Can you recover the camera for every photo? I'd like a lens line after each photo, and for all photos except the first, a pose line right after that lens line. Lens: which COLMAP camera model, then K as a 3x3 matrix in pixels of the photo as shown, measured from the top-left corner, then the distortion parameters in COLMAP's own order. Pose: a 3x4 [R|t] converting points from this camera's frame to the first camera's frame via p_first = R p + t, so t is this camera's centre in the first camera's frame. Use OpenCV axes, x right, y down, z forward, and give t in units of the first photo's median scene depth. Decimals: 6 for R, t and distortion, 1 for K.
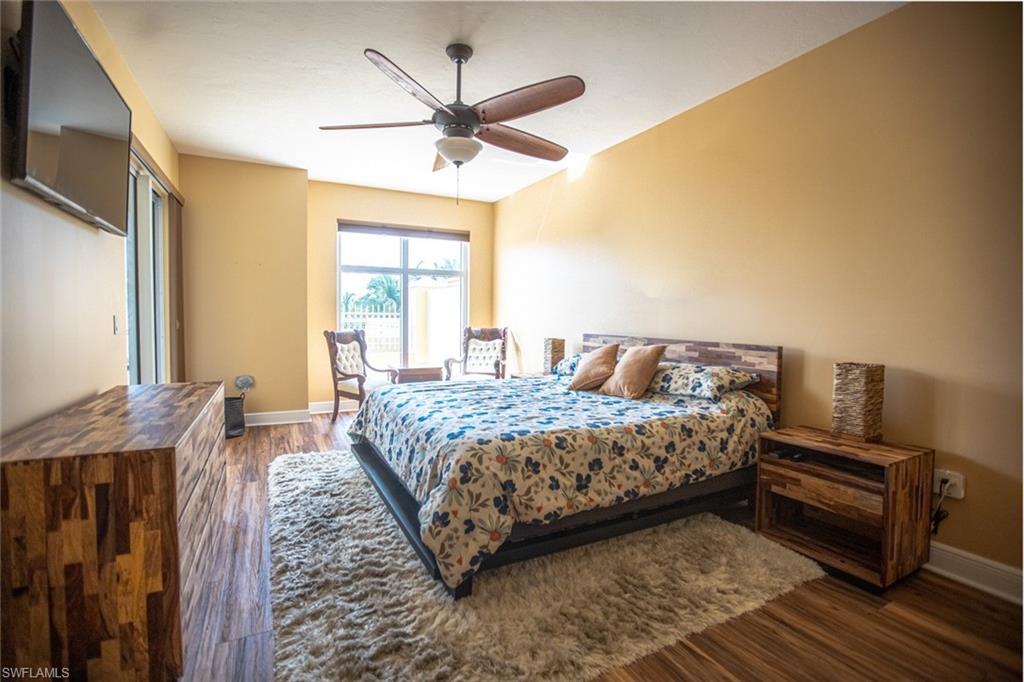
lens RADIAL K [[475.6, 0, 501.1], [0, 475.6, 336.8], [0, 0, 1]] dist [-0.031748, 0.004753]
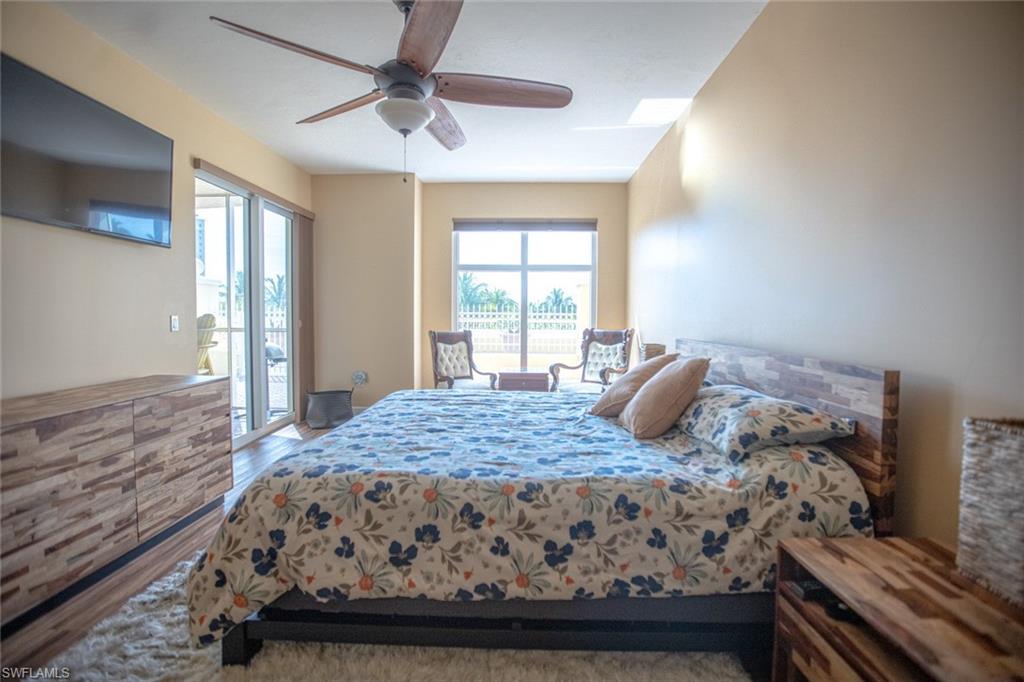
lens RADIAL K [[475.6, 0, 515.2], [0, 475.6, 333.1], [0, 0, 1]] dist [-0.031748, 0.004753]
pose [[0.871615, 0.013156, -0.490014, 0.530847], [-0.018219, 0.999819, -0.005564, -0.009720], [0.489852, 0.013778, 0.871697, 0.399605]]
